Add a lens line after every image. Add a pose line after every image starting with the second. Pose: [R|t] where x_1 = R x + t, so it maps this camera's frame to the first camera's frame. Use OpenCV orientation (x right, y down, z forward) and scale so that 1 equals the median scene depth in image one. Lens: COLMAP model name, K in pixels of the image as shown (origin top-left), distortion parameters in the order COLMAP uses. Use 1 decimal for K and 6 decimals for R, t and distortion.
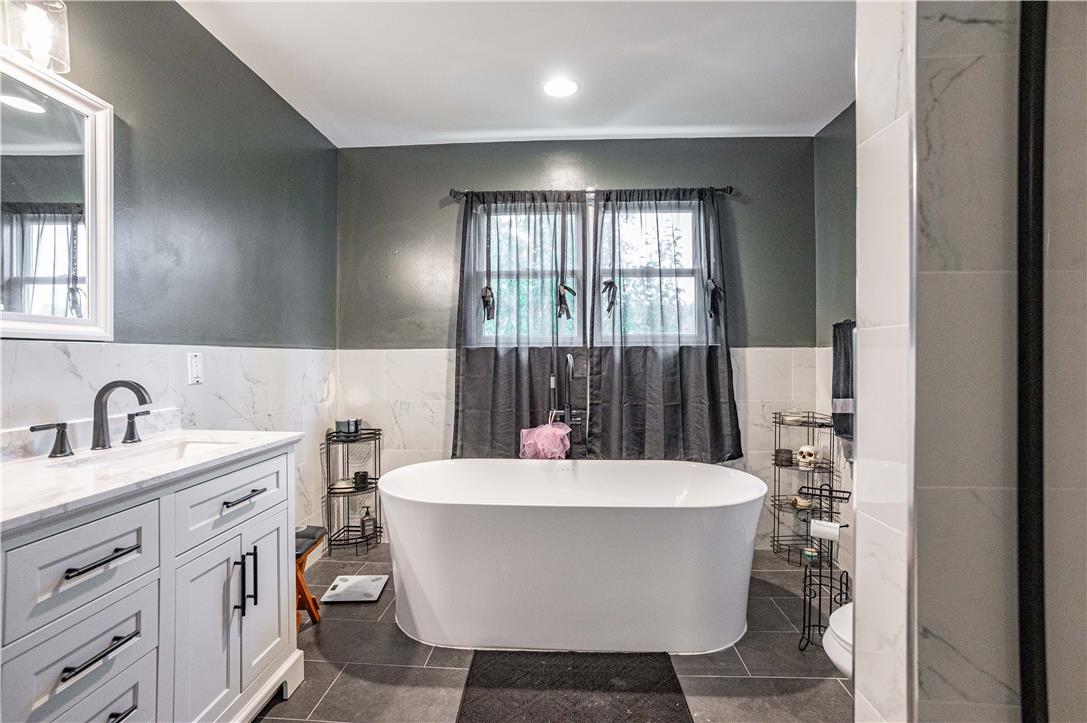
lens RADIAL K [[498.9, 0, 541.8], [0, 498.9, 359.5], [0, 0, 1]] dist [-0.085885, 0.044430]
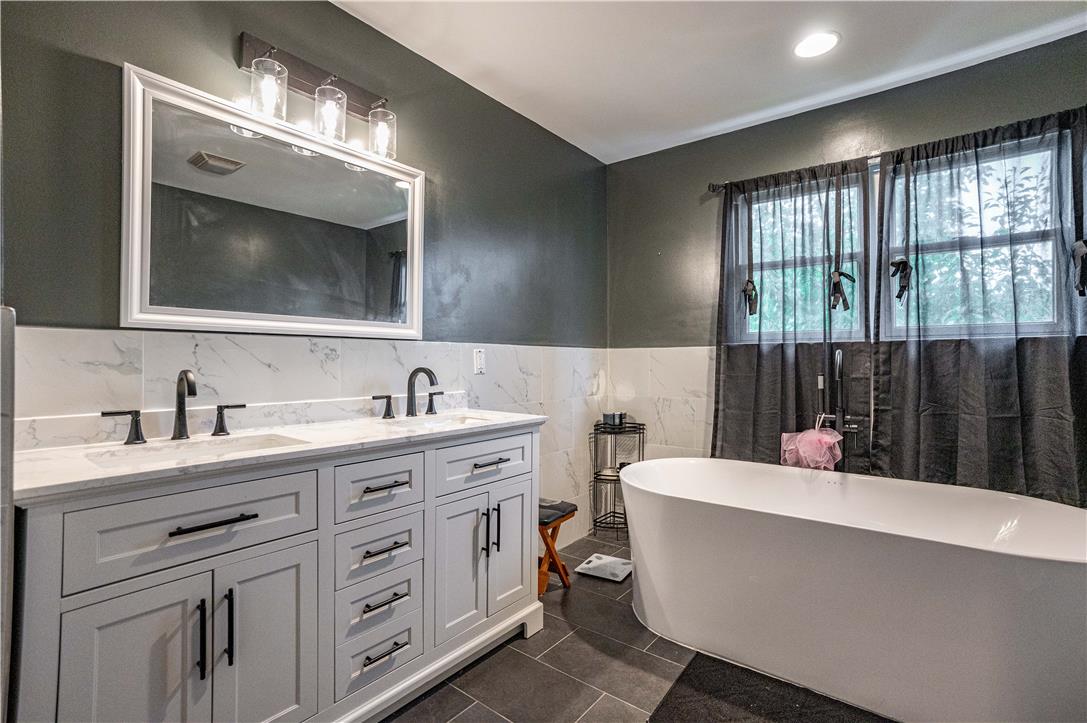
lens RADIAL K [[500.5, 0, 546.8], [0, 500.5, 359.3], [0, 0, 1]] dist [-0.087369, 0.045658]
pose [[0.819607, 0.000445, -0.572926, 0.115392], [-0.005755, 0.999956, -0.007457, 0.013774], [0.572897, 0.009409, 0.819573, 0.015628]]
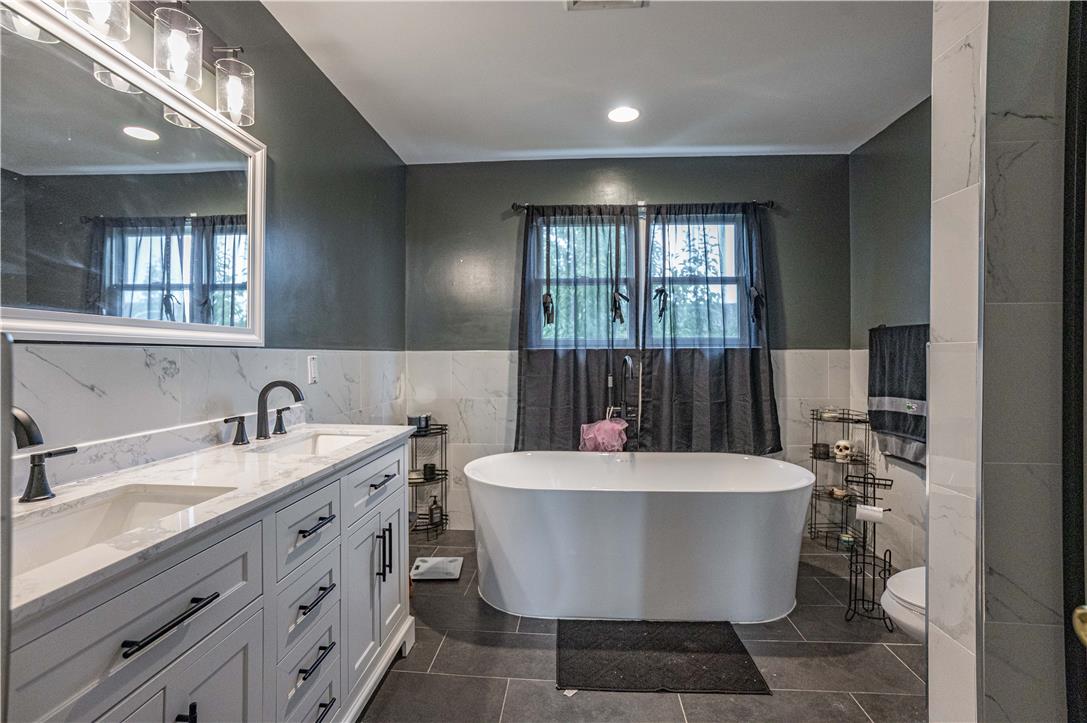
lens RADIAL K [[496.6, 0, 543.4], [0, 496.6, 359.1], [0, 0, 1]] dist [-0.085320, 0.044588]
pose [[0.999866, 0.001292, -0.016312, -0.103564], [-0.001241, 0.999994, 0.003135, -0.006521], [0.016316, -0.003114, 0.999862, -0.085370]]
